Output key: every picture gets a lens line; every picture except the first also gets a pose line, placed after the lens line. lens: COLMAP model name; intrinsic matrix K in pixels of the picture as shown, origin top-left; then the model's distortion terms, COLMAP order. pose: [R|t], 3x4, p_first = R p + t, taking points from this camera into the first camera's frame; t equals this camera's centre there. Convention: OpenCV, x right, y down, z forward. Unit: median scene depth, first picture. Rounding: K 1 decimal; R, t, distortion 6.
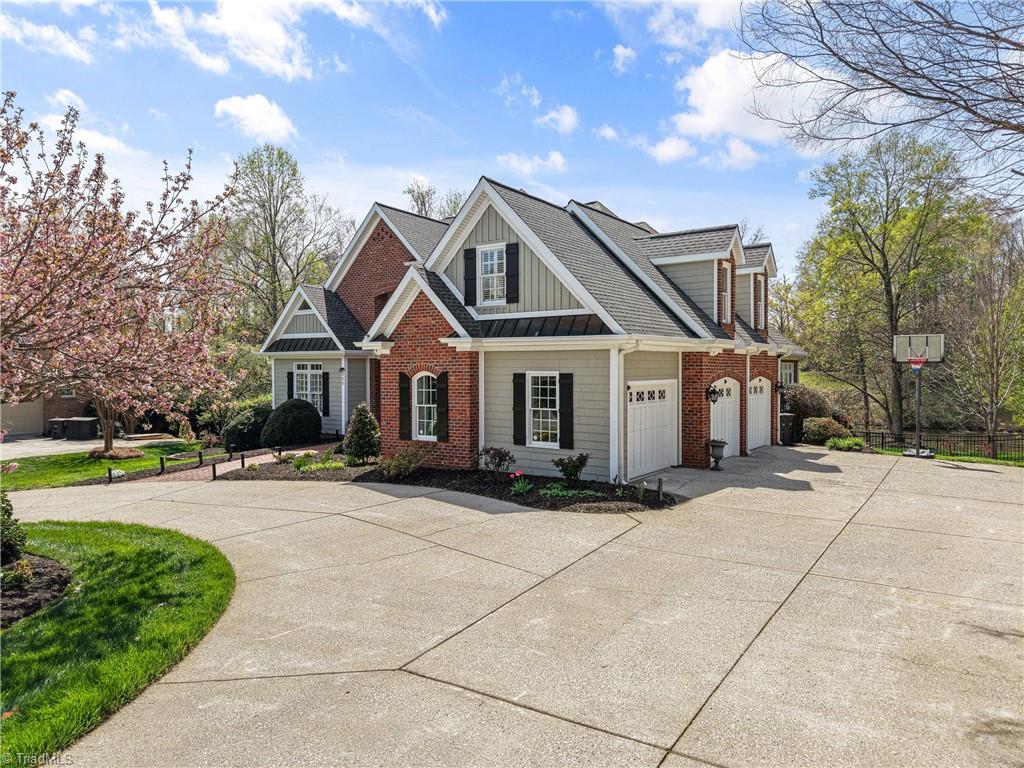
lens RADIAL K [[692.6, 0, 512.0], [0, 692.6, 384.0], [0, 0, 1]] dist [0.004208, 0.000245]
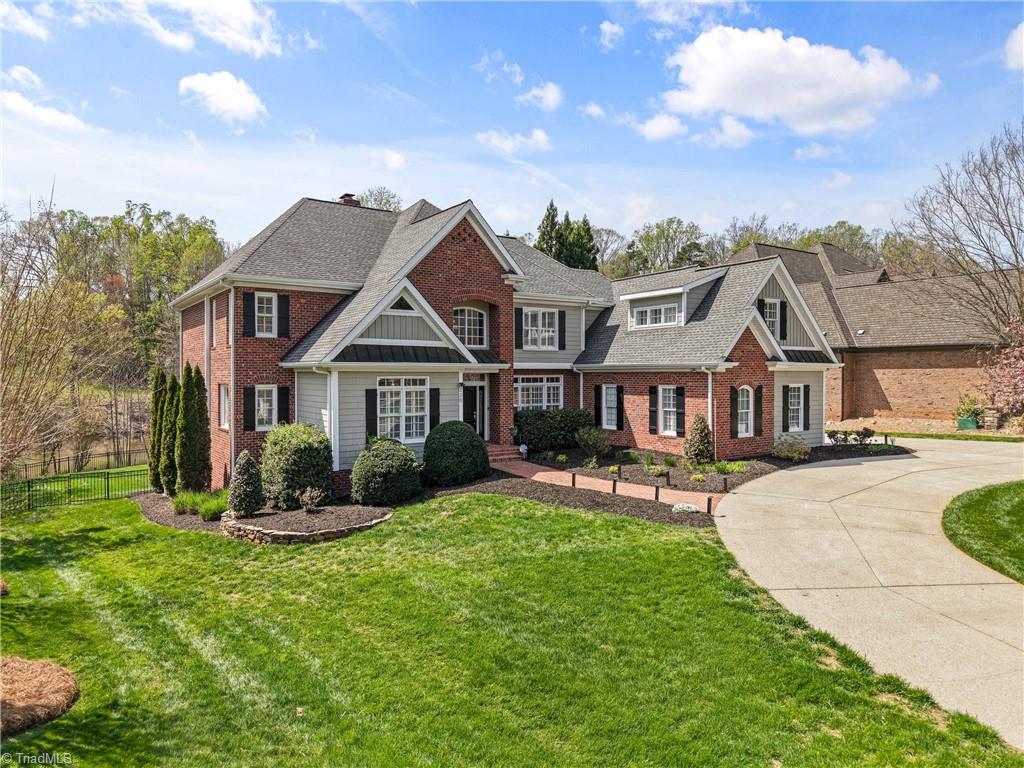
lens RADIAL K [[688.0, 0, 512.0], [0, 688.0, 384.0], [0, 0, 1]] dist [0.003083, -0.001070]
pose [[0.354070, -0.015058, 0.935098, -1.627597], [0.021760, 0.999732, 0.007860, -0.043483], [-0.934966, 0.017565, 0.354303, 1.012908]]
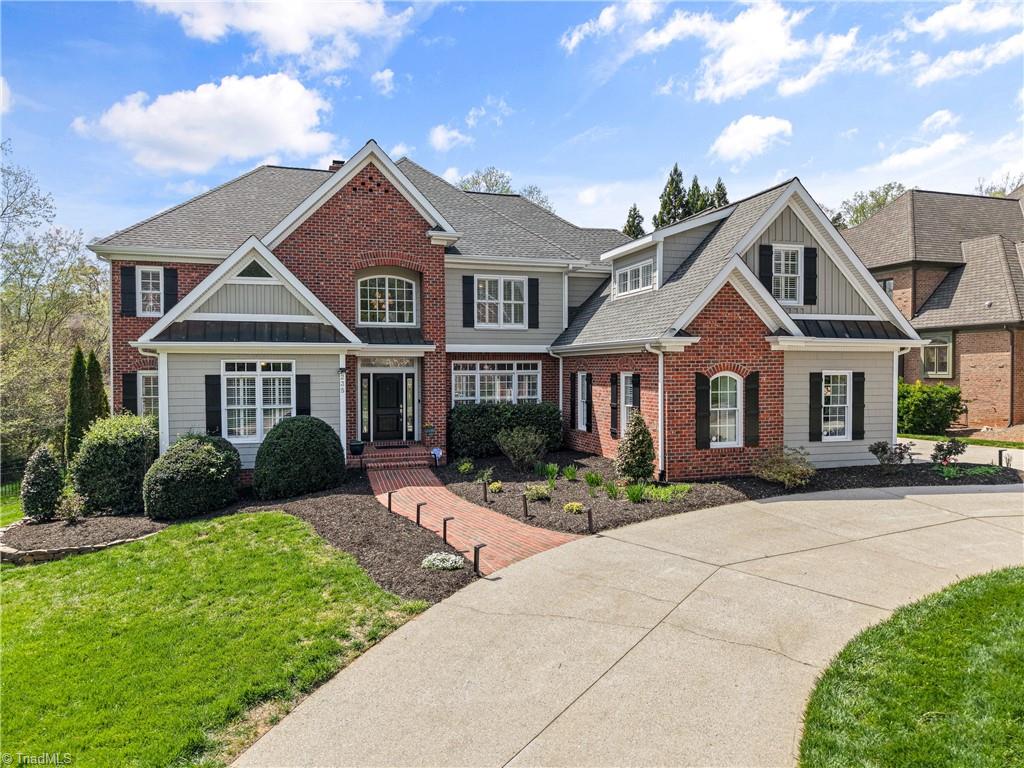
lens RADIAL K [[692.6, 0, 512.0], [0, 692.6, 384.0], [0, 0, 1]] dist [0.004208, 0.000245]
pose [[0.618769, -0.020211, 0.785313, -1.082916], [0.020235, 0.999747, 0.009787, -0.017573], [-0.785313, 0.009835, 0.619021, 0.702320]]
